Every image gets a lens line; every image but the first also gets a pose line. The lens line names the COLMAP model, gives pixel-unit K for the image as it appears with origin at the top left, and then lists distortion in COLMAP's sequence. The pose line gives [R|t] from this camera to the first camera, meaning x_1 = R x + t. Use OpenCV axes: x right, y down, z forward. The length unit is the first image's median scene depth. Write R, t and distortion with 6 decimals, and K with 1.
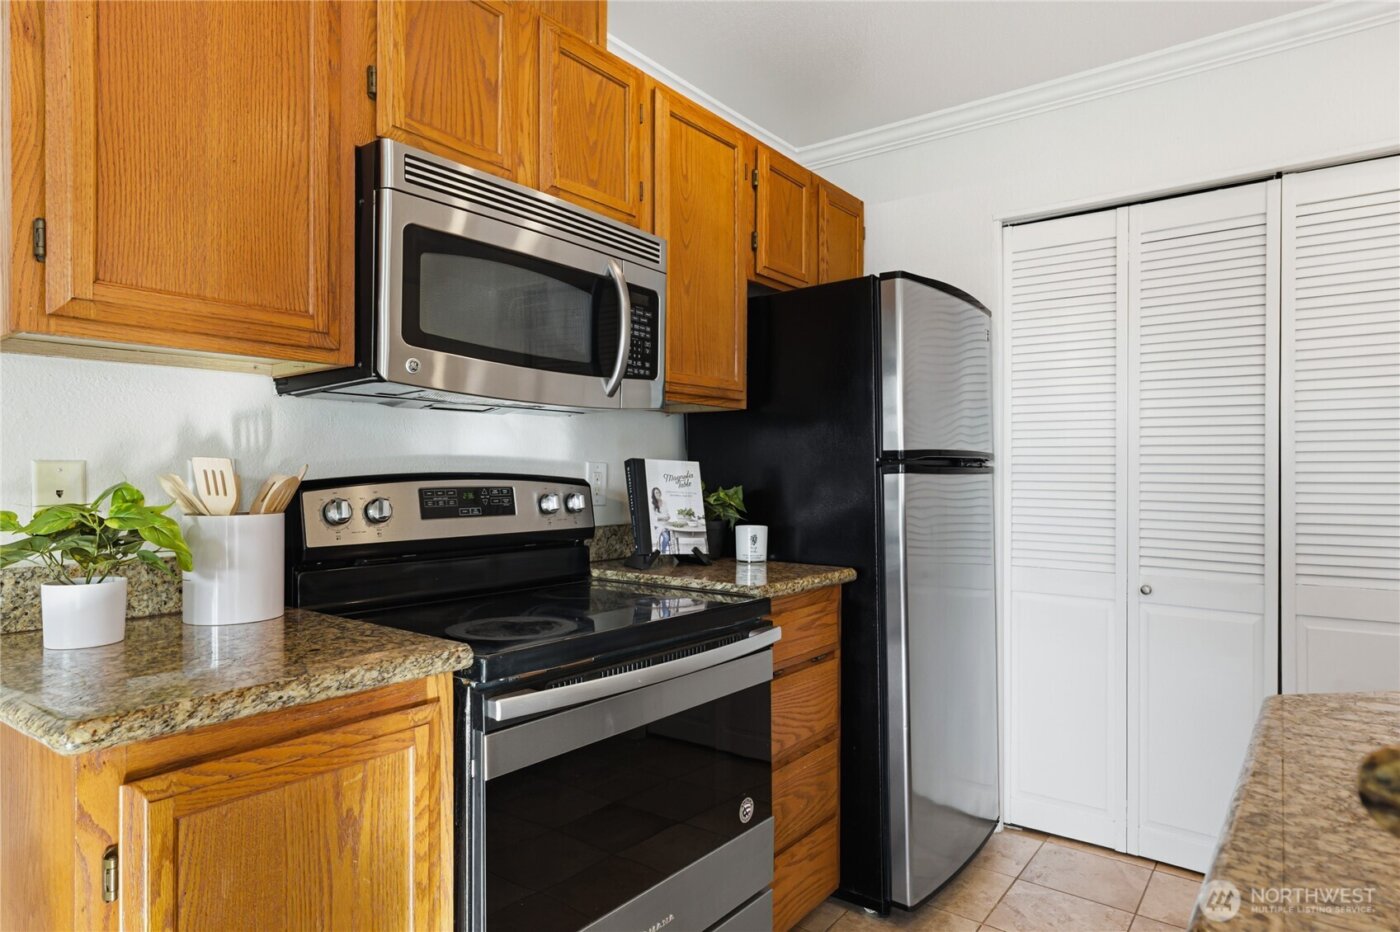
lens RADIAL K [[816.3, 0, 700.0], [0, 816.3, 466.0], [0, 0, 1]] dist [0.002237, 0.000180]
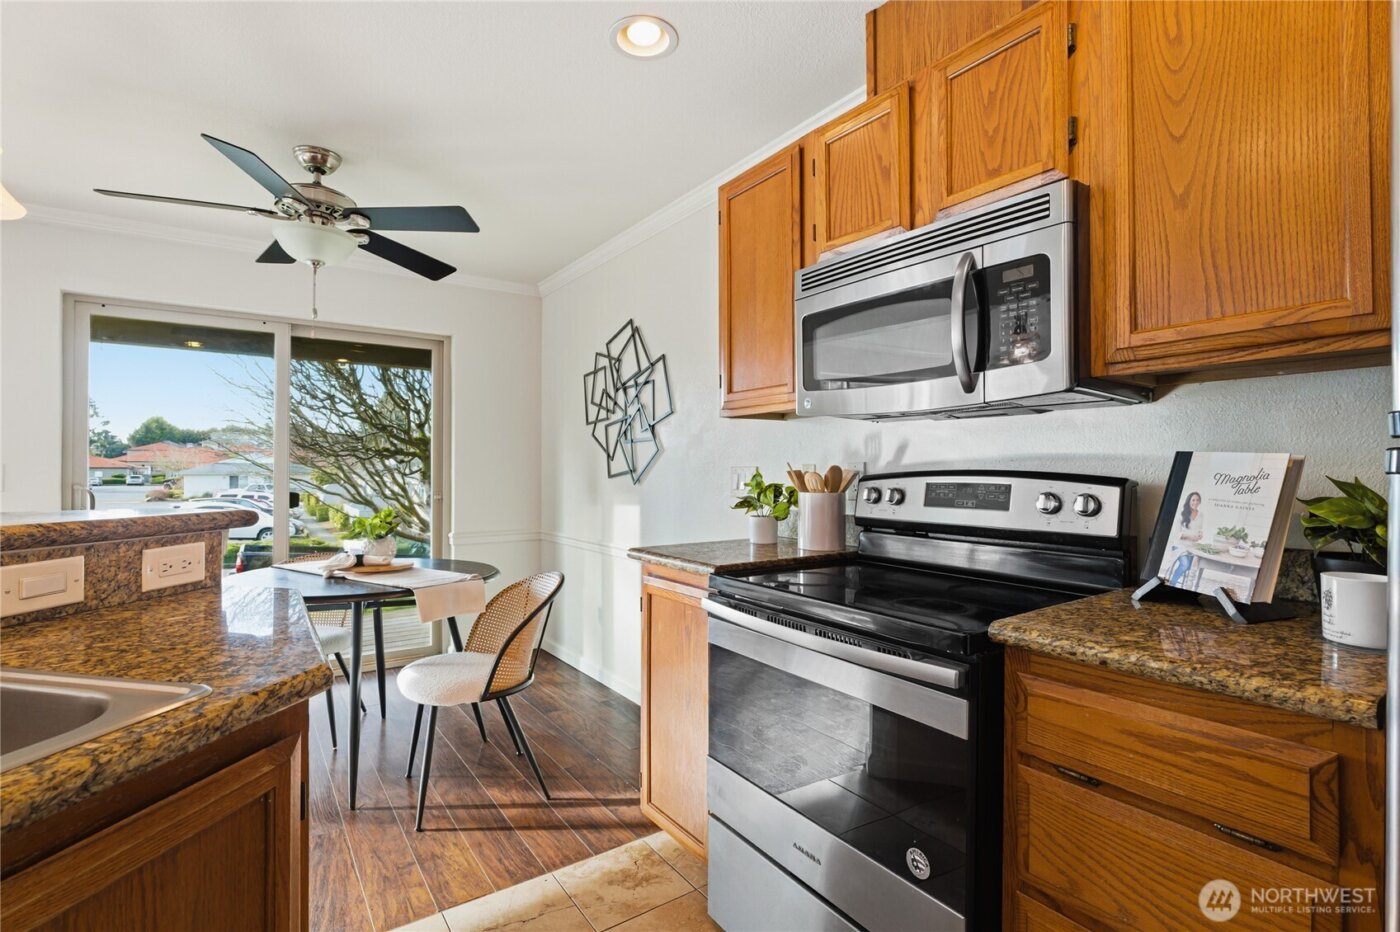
lens RADIAL K [[651.7, 0, 700.0], [0, 651.7, 466.0], [0, 0, 1]] dist [-0.022051, 0.000532]
pose [[-0.295473, -0.009616, -0.955303, 0.606763], [0.000316, 0.999948, -0.010163, 0.009305], [0.955351, -0.003304, -0.295455, 0.771042]]
